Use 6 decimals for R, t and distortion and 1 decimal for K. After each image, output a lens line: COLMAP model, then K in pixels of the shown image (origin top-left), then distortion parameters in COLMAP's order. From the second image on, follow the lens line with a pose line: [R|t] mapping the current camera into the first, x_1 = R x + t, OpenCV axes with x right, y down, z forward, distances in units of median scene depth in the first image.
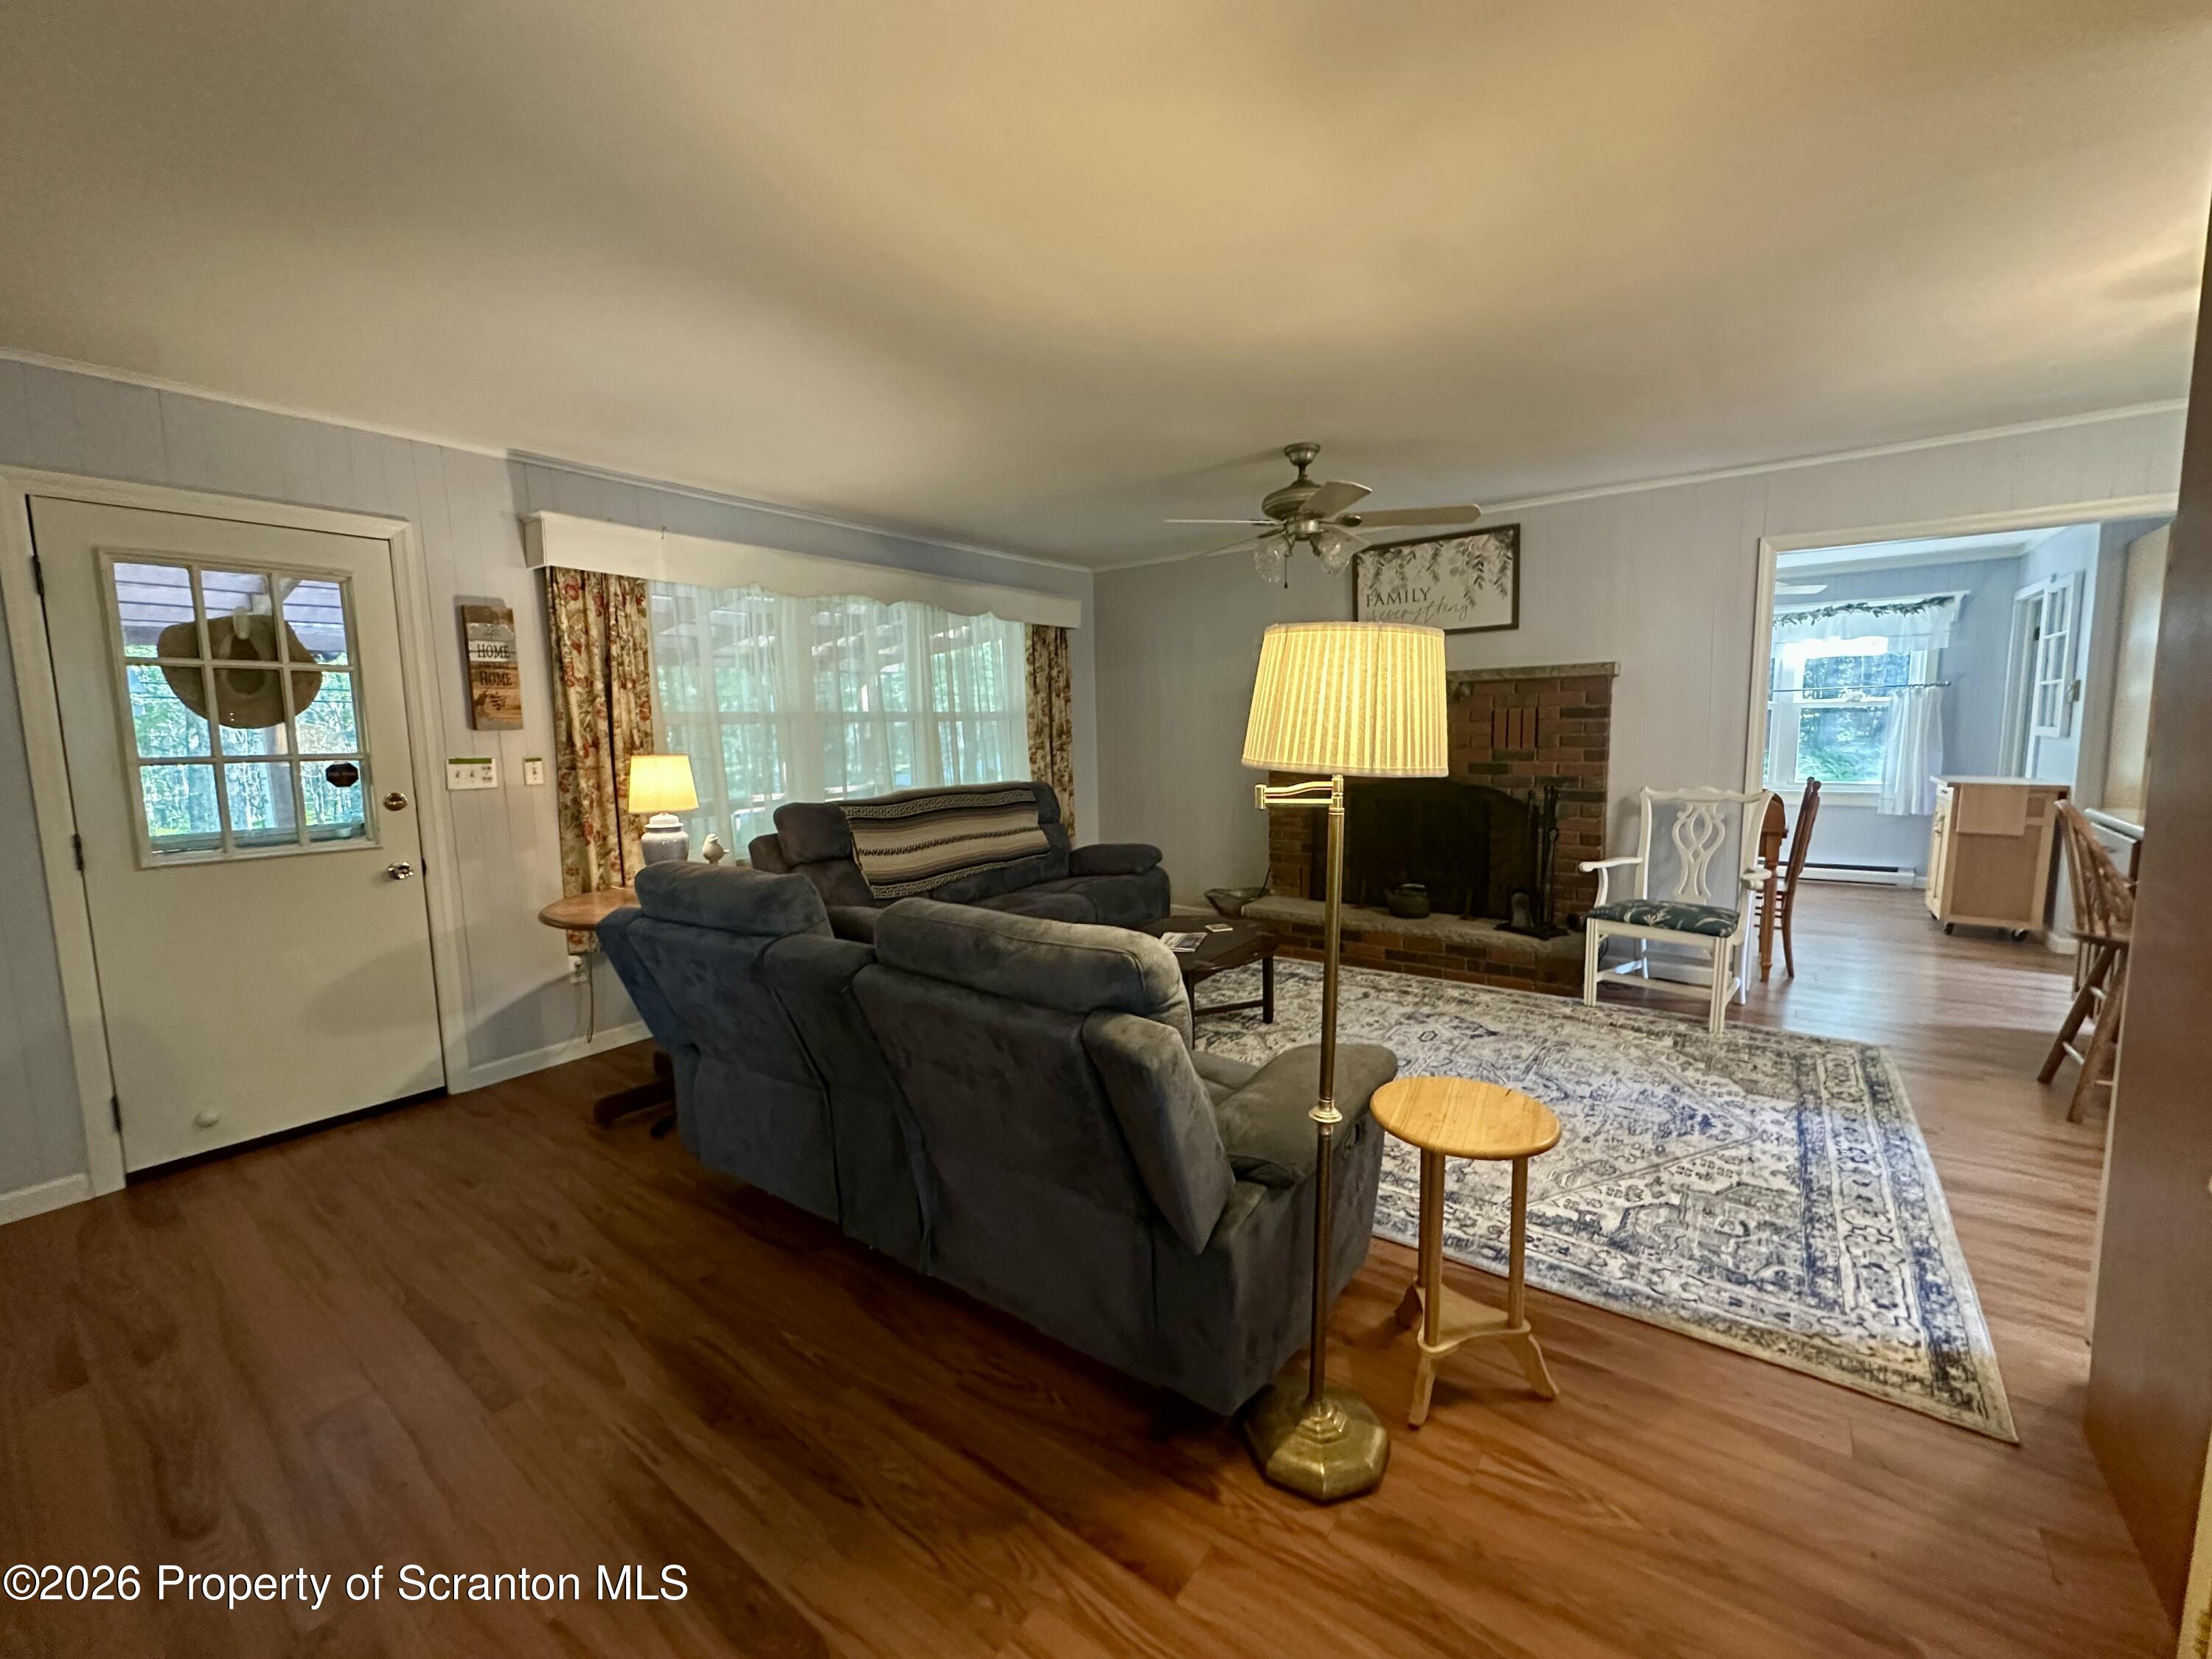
lens RADIAL K [[897.0, 0, 1106.0], [0, 897.0, 829.5], [0, 0, 1]] dist [-0.001274, -0.000408]
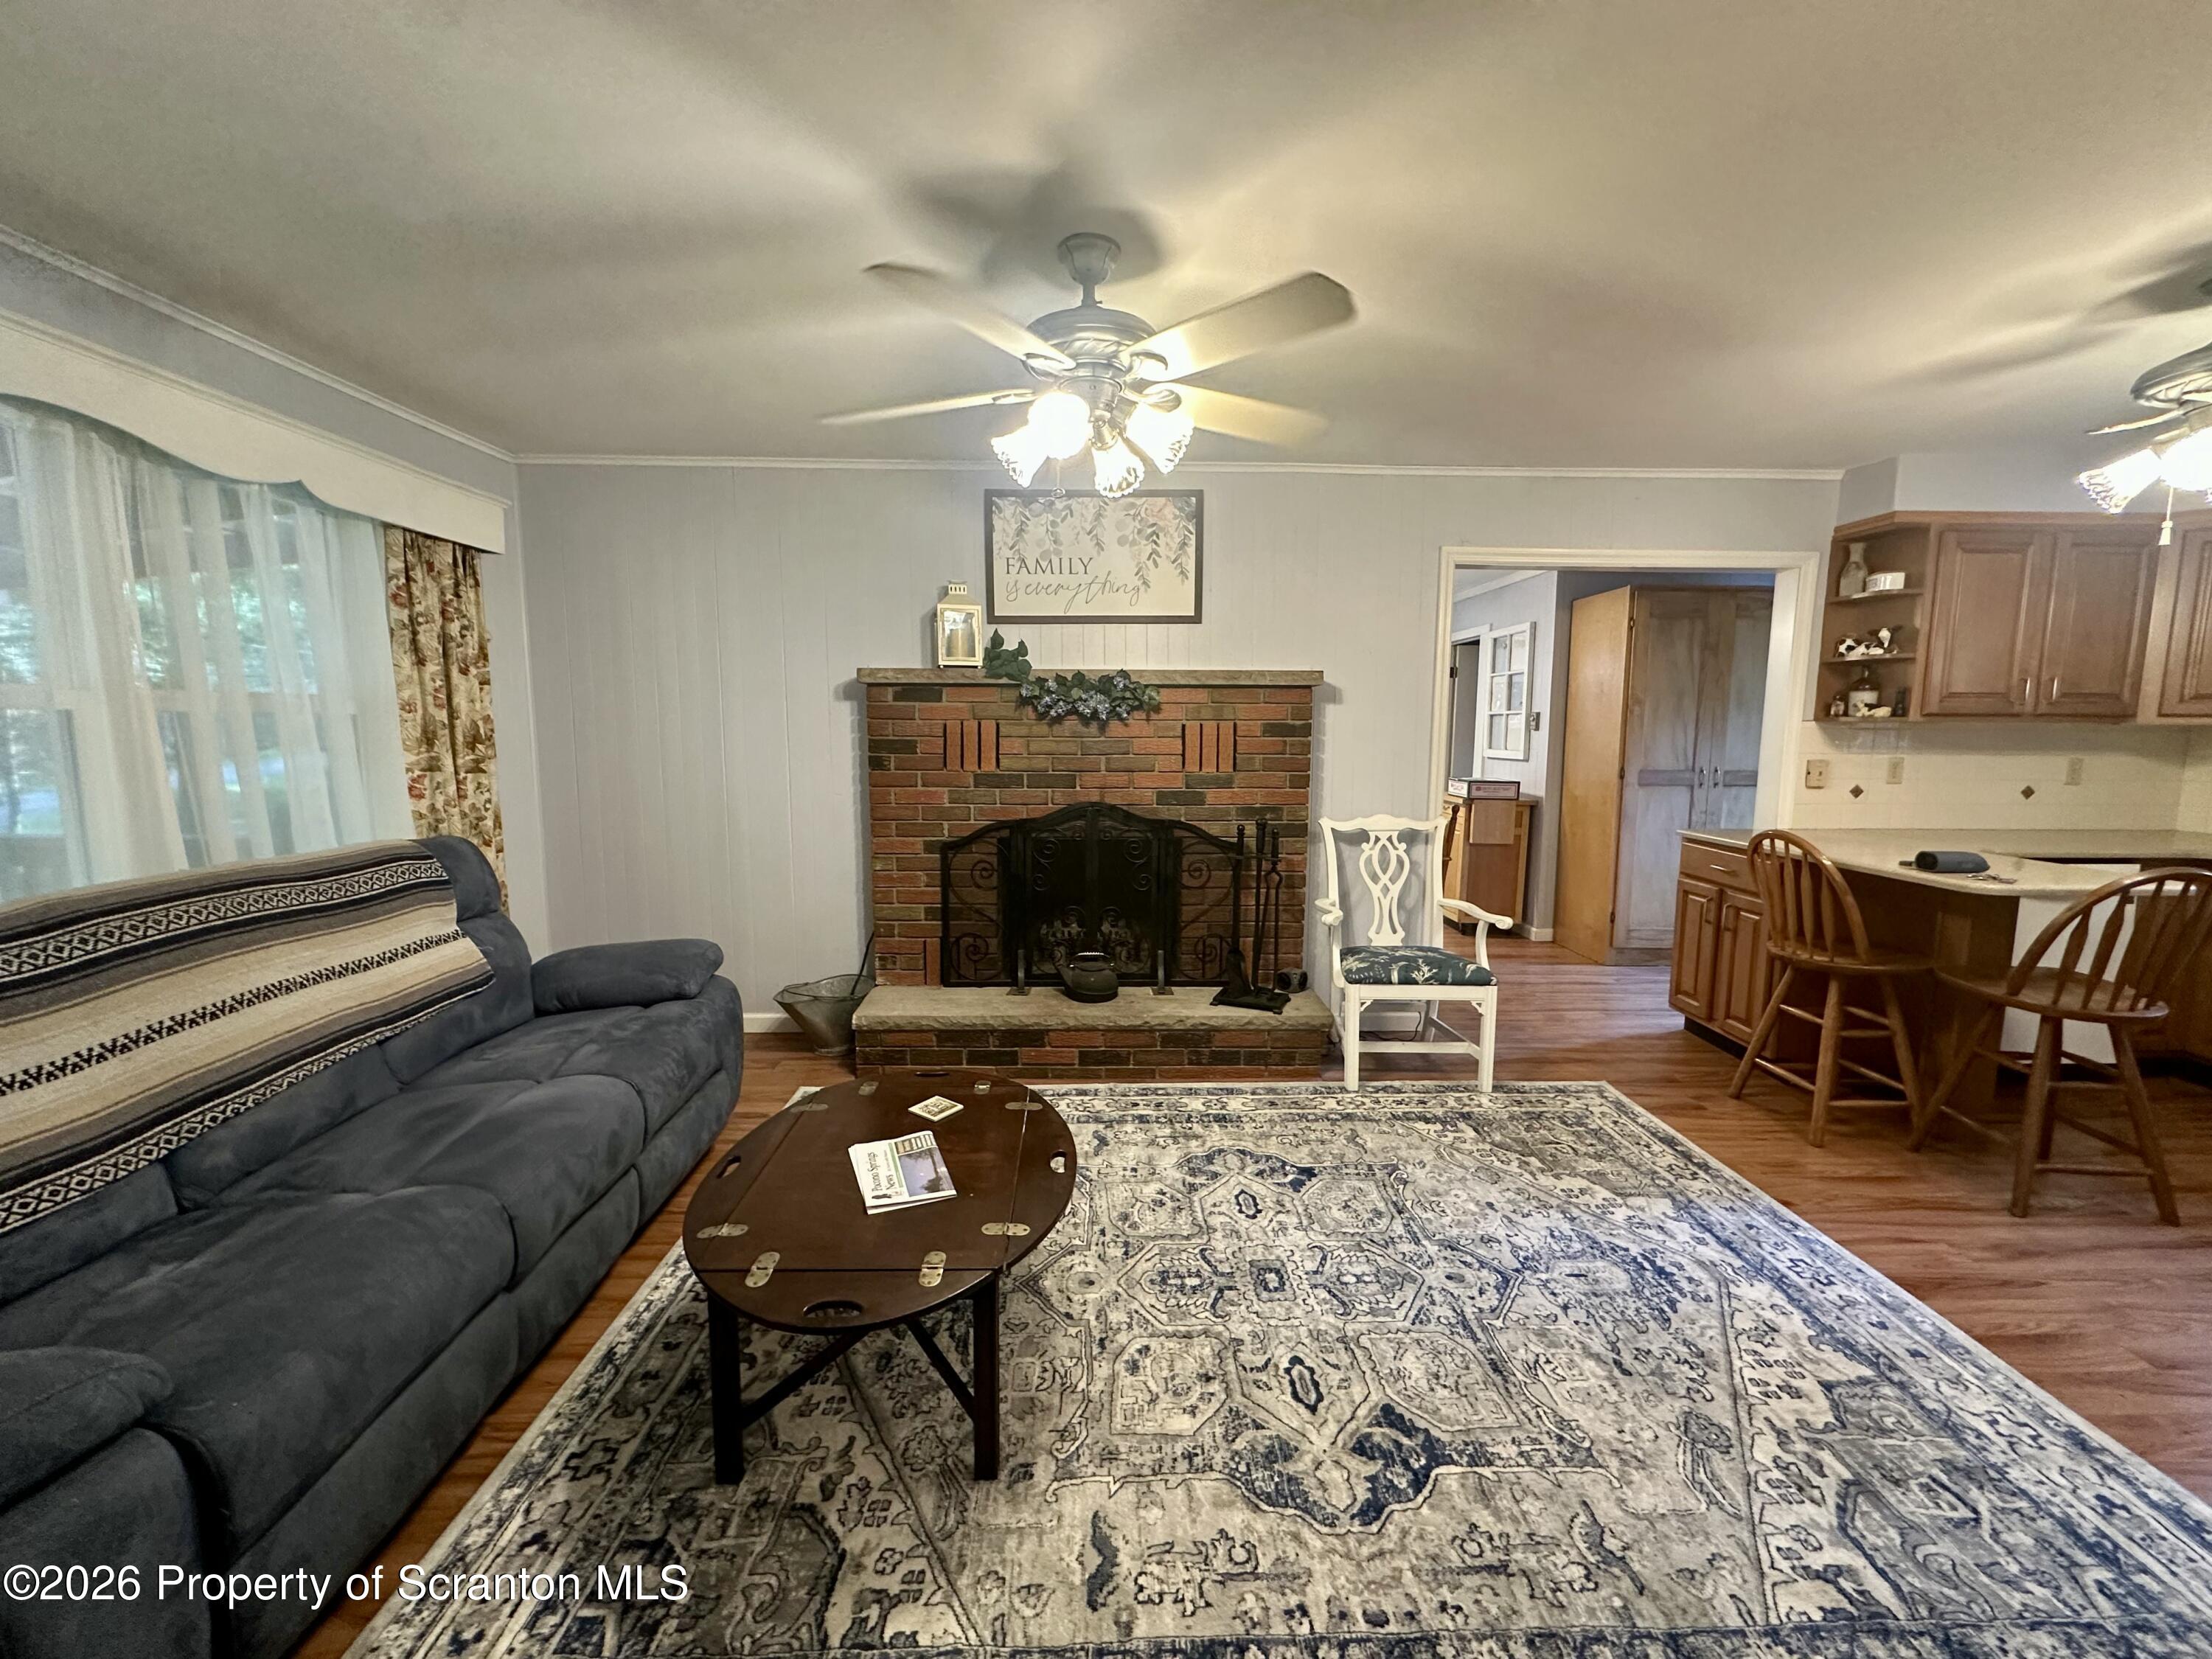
lens RADIAL K [[886.3, 0, 1112.7], [0, 886.3, 830.5], [0, 0, 1]] dist [-0.001328, 0.000258]
pose [[0.790267, -0.044380, 0.611153, -0.102728], [0.047487, 0.998810, 0.011127, -0.055276], [-0.610919, 0.020228, 0.791434, 0.461888]]
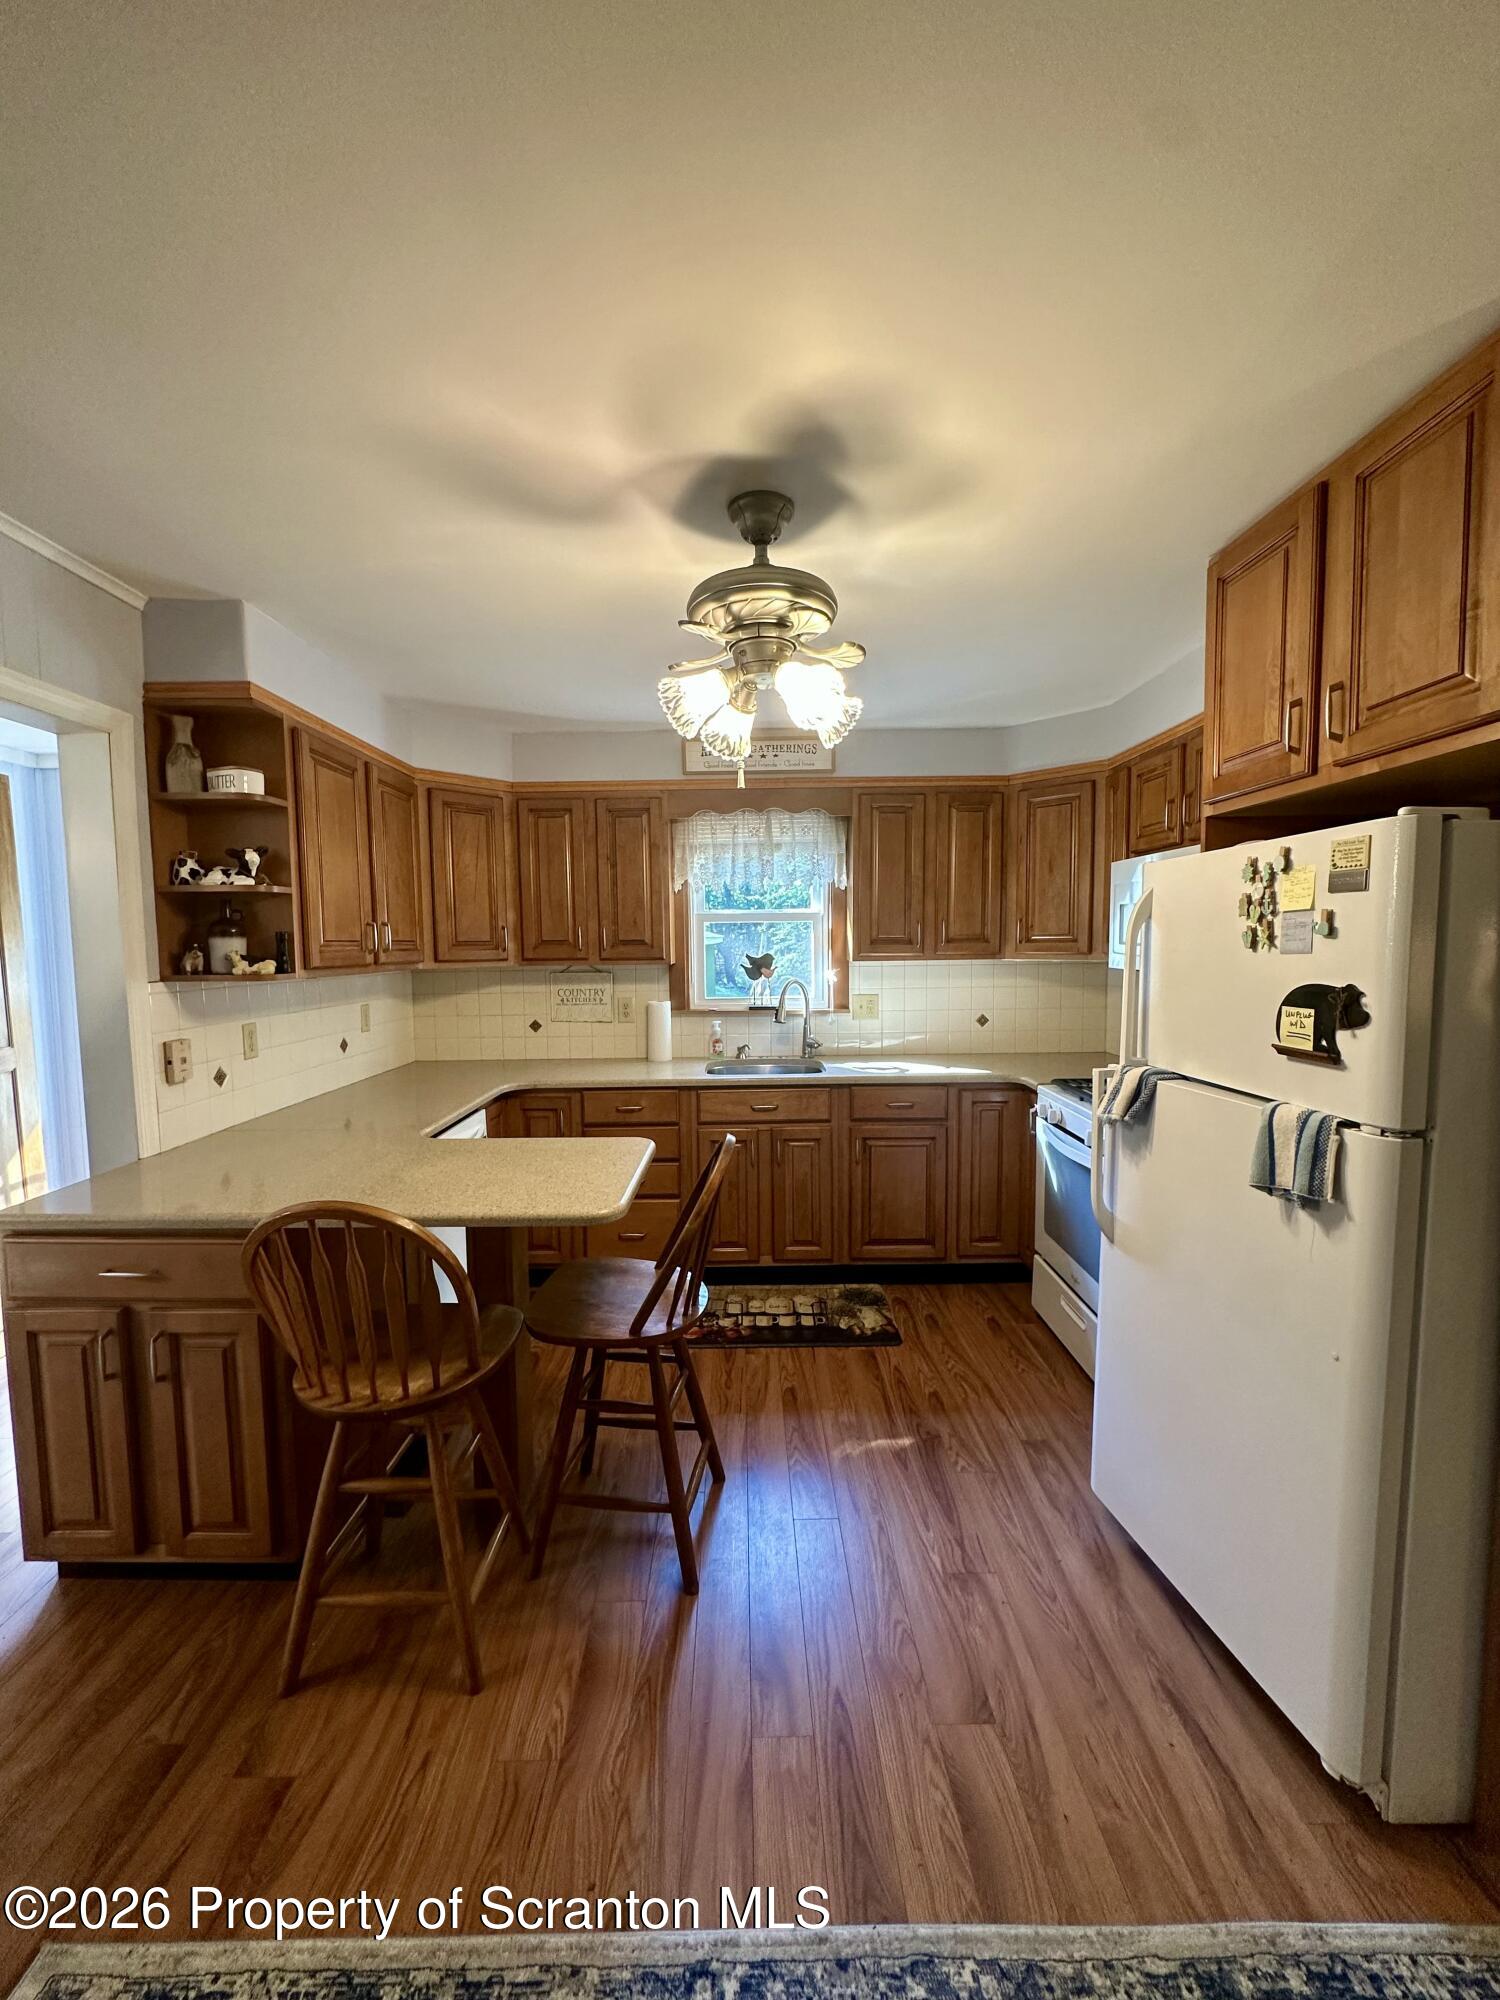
lens RADIAL K [[797.0, 0, 754.1], [0, 797.0, 1005.4], [0, 0, 1]] dist [-0.009589, 0.000727]
pose [[-0.600689, -0.032173, 0.798835, 0.364455], [0.116972, 0.984901, 0.127624, -0.127090], [-0.790879, 0.170103, -0.587856, 0.734144]]
